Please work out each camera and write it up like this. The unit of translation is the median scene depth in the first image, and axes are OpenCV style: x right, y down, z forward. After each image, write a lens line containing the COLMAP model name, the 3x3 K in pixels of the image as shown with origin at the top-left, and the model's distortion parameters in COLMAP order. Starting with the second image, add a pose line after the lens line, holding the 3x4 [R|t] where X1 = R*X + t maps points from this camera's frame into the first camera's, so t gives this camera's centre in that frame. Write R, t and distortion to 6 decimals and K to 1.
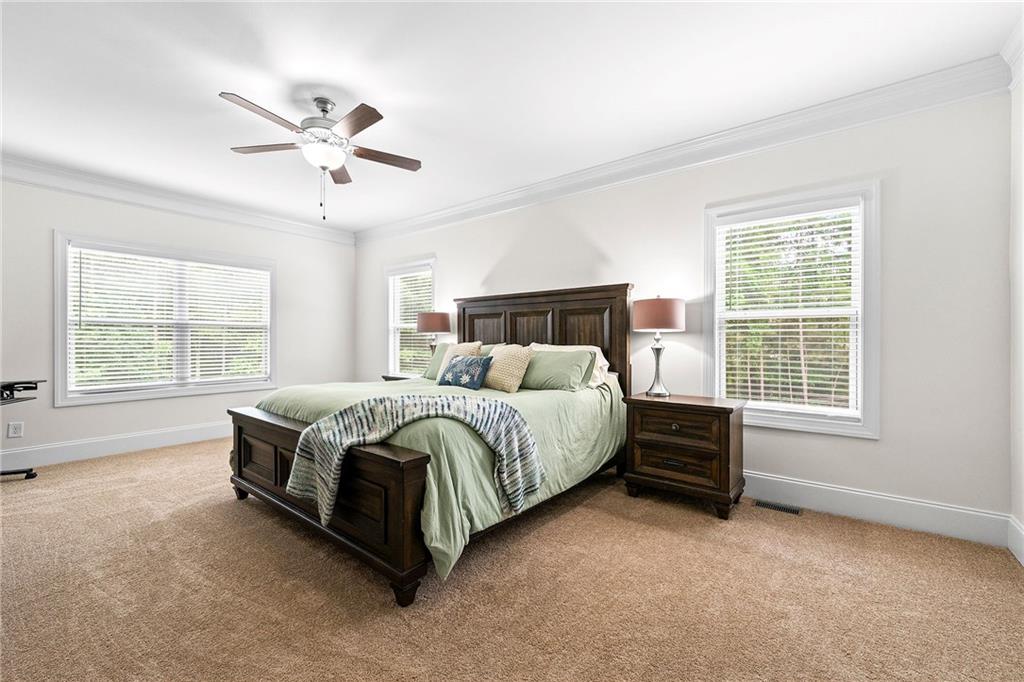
lens RADIAL K [[415.3, 0, 513.6], [0, 415.3, 342.7], [0, 0, 1]] dist [-0.000148, -0.000803]
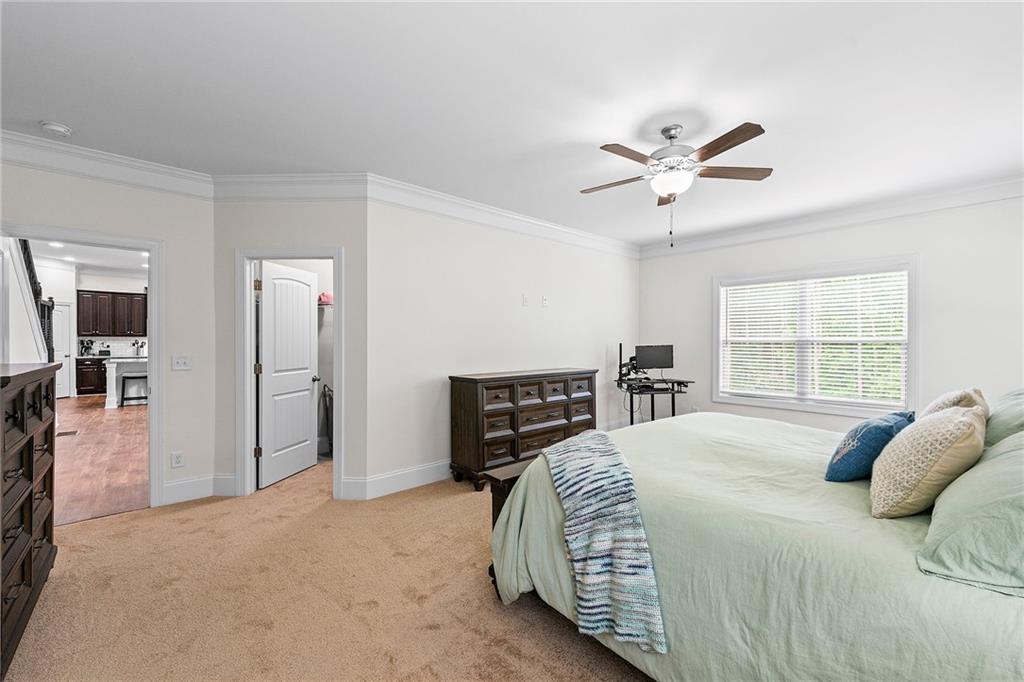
lens RADIAL K [[415.3, 0, 512.3], [0, 415.3, 341.5], [0, 0, 1]] dist [-0.000148, -0.000803]
pose [[-0.188476, 0.003378, -0.982072, 0.540403], [-0.007645, 0.999959, 0.004907, -0.066687], [0.982048, 0.008433, -0.188443, 0.748048]]
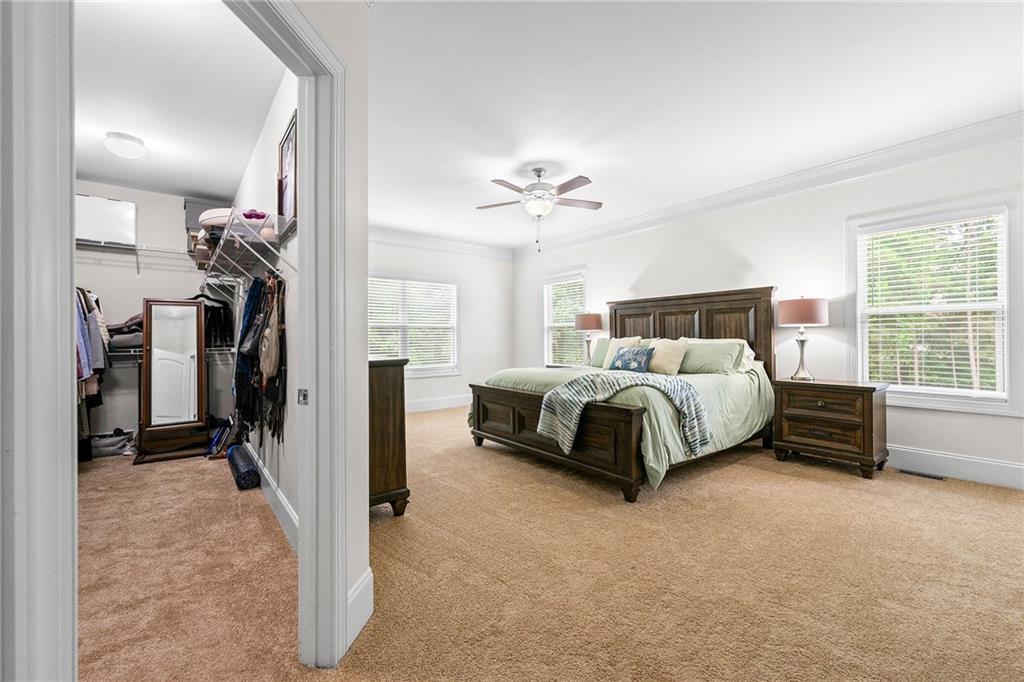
lens RADIAL K [[415.3, 0, 513.9], [0, 415.3, 339.1], [0, 0, 1]] dist [-0.000148, -0.000803]
pose [[0.972271, -0.008485, -0.233704, -0.191984], [0.007245, 0.999955, -0.006162, 0.012426], [0.233745, 0.004298, 0.972288, -0.380997]]
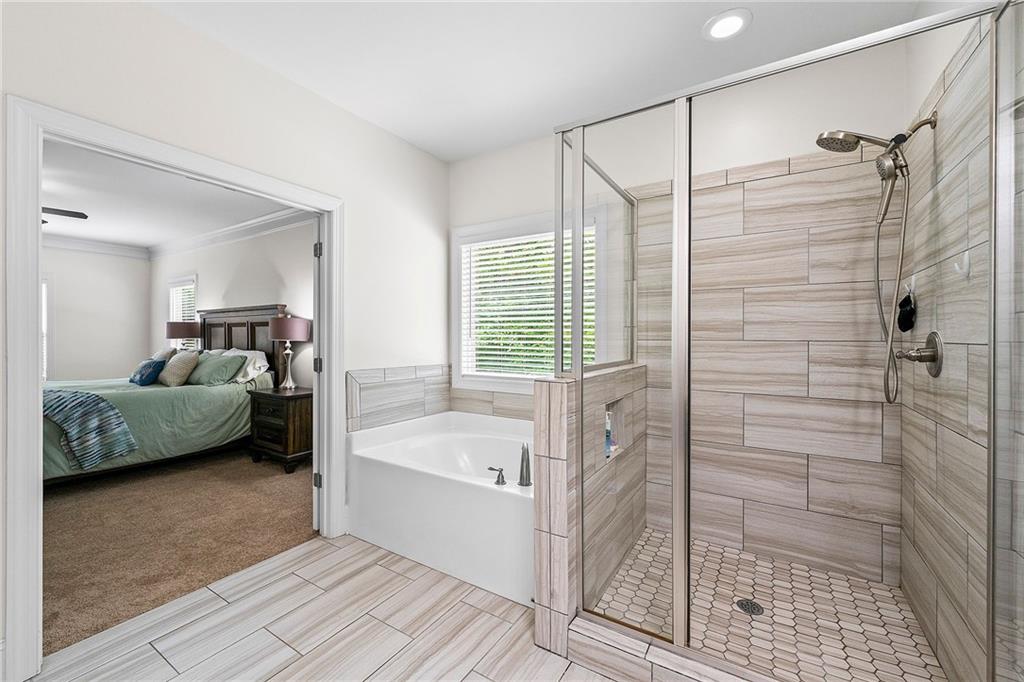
lens RADIAL K [[415.3, 0, 512.9], [0, 415.3, 338.5], [0, 0, 1]] dist [-0.000148, -0.000803]
pose [[0.995359, -0.001671, 0.096213, 1.012993], [0.001552, 0.999998, 0.001318, -0.038454], [-0.096215, -0.001162, 0.995360, -0.446686]]
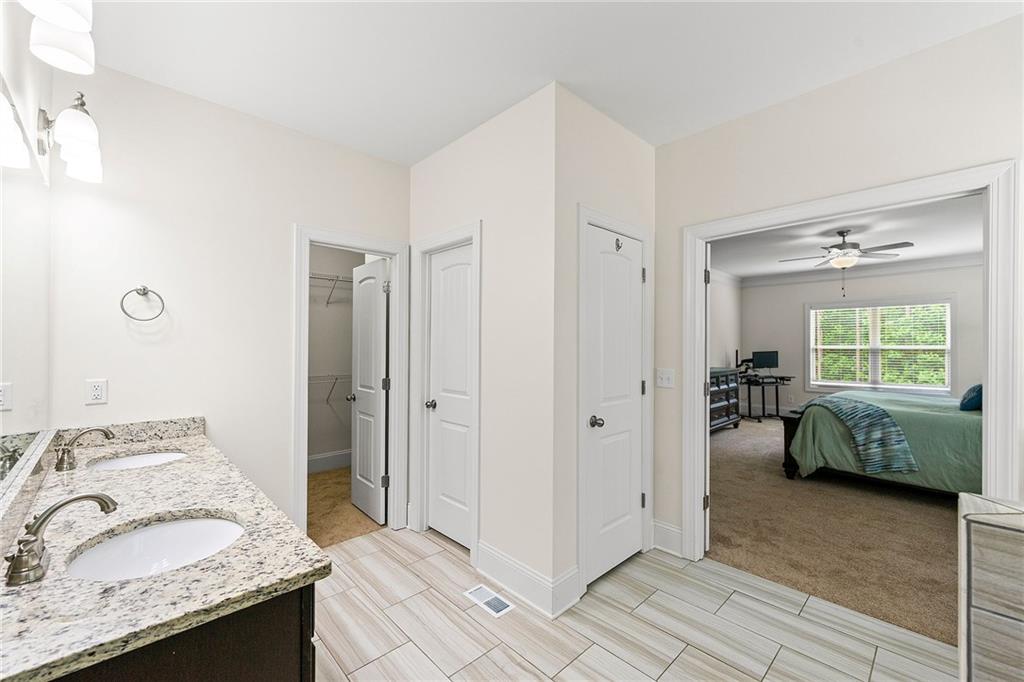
lens RADIAL K [[415.3, 0, 513.1], [0, 415.3, 343.0], [0, 0, 1]] dist [-0.000148, -0.000803]
pose [[-0.149540, -0.007506, -0.988727, 1.398070], [-0.004418, 0.999966, -0.006923, -0.073812], [0.988746, 0.003332, -0.149568, -0.127552]]
